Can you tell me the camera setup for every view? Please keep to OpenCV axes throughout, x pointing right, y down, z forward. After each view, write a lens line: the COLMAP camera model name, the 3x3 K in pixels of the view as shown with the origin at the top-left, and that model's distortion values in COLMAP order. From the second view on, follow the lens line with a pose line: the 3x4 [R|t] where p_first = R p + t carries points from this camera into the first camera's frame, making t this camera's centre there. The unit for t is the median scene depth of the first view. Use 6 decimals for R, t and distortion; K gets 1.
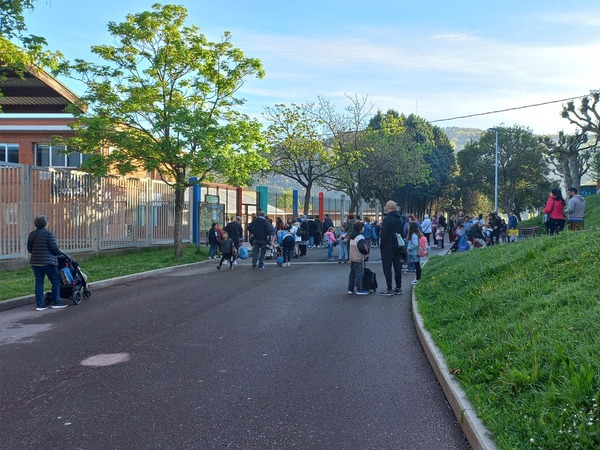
lens RADIAL K [[504.9, 0, 300.0], [0, 504.9, 225.0], [0, 0, 1]] dist [-0.001901, -0.003028]
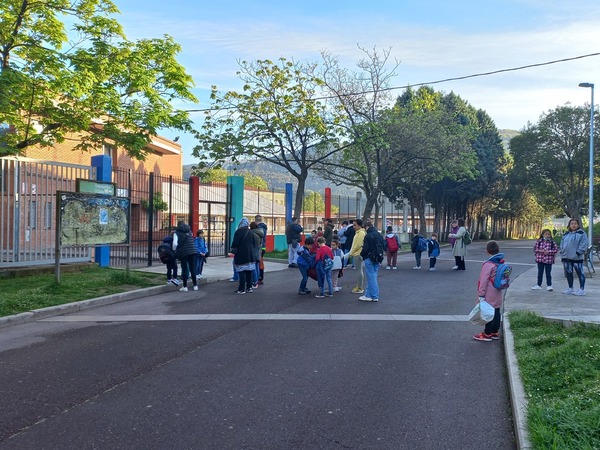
lens RADIAL K [[504.9, 0, 300.0], [0, 504.9, 225.0], [0, 0, 1]] dist [-0.001901, -0.003028]
pose [[0.998083, 0.007476, -0.061440, 0.044863], [-0.007885, 0.999948, -0.006420, -0.004671], [0.061389, 0.006892, 0.998090, 0.248734]]
